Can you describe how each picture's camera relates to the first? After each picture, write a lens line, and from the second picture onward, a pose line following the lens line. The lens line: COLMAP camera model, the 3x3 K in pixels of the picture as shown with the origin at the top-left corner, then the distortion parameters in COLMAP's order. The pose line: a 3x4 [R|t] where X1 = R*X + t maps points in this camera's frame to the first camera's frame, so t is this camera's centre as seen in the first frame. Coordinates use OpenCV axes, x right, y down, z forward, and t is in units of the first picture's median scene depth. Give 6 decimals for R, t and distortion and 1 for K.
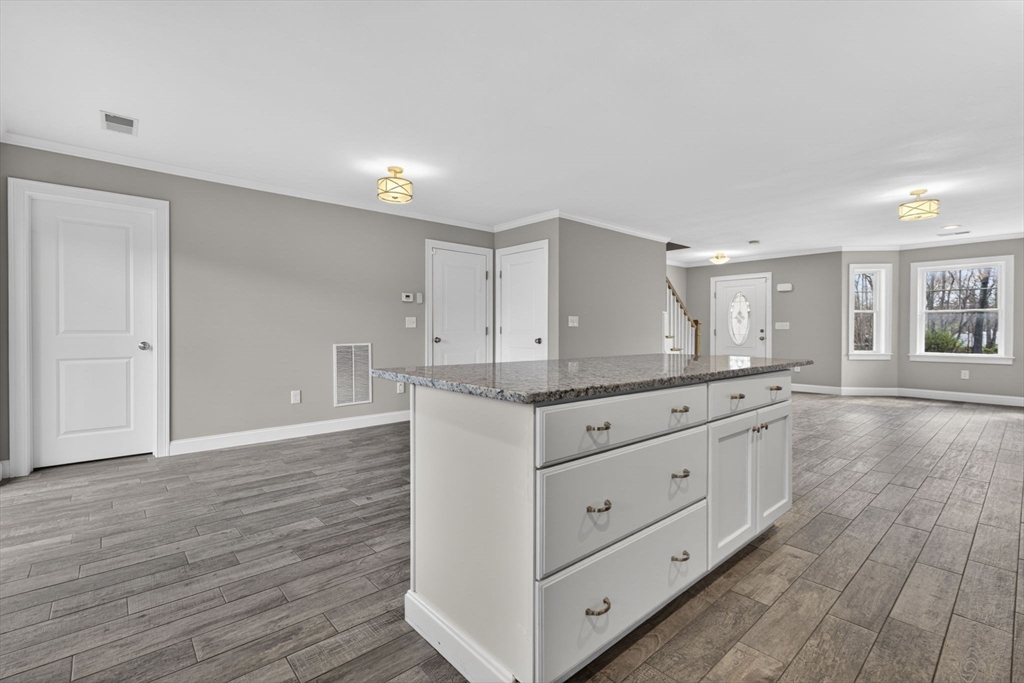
lens RADIAL K [[455.5, 0, 526.3], [0, 455.5, 341.0], [0, 0, 1]] dist [-0.000614, -0.000212]
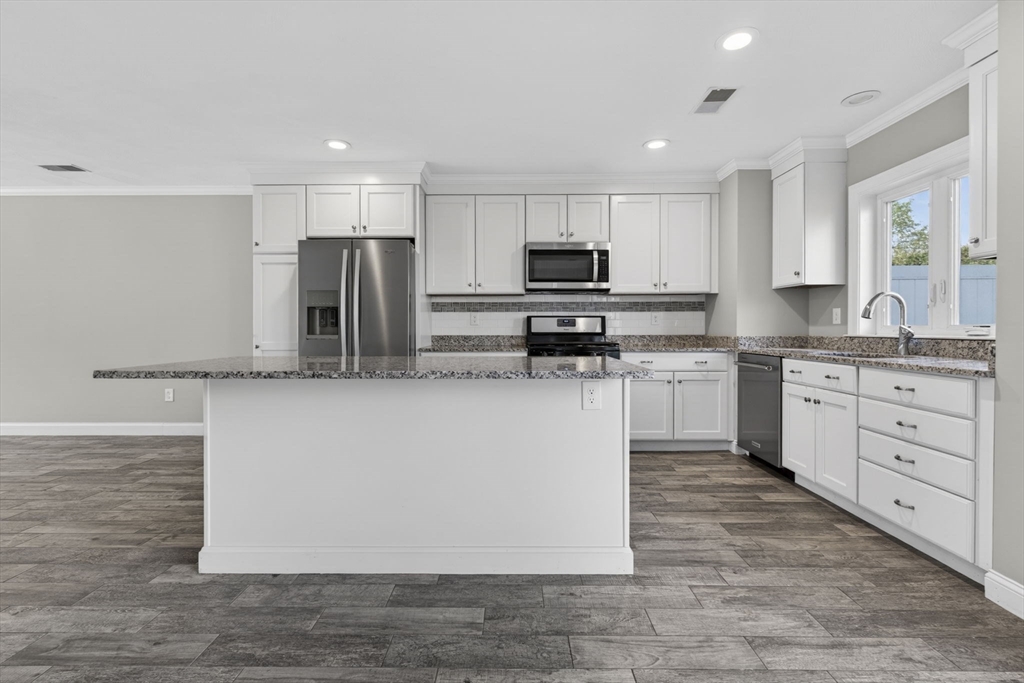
lens RADIAL K [[459.8, 0, 512.4], [0, 459.8, 330.7], [0, 0, 1]] dist [-0.000012, -0.000020]
pose [[-0.728342, -0.007822, 0.685169, -0.660531], [0.013044, 0.999595, 0.025277, -0.043070], [-0.685089, 0.027348, -0.727945, 1.601932]]
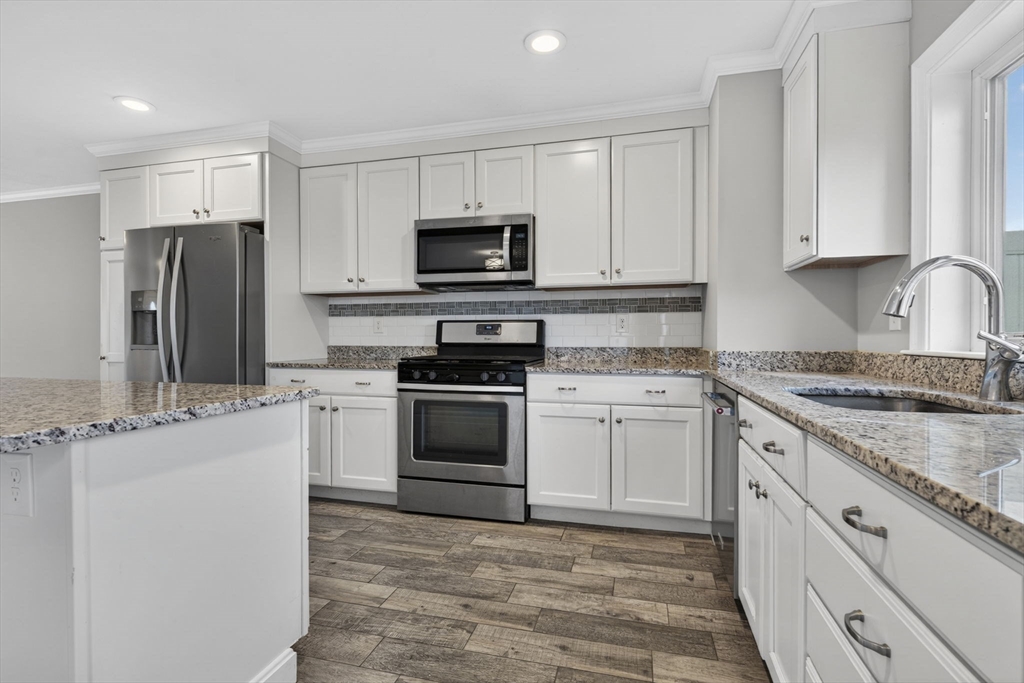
lens RADIAL K [[456.9, 0, 514.9], [0, 456.9, 341.3], [0, 0, 1]] dist [-0.000157, -0.000089]
pose [[-0.525513, -0.011752, 0.850705, -0.739588], [0.015959, 0.999592, 0.023668, -0.019504], [-0.850636, 0.026014, -0.525111, 0.646524]]
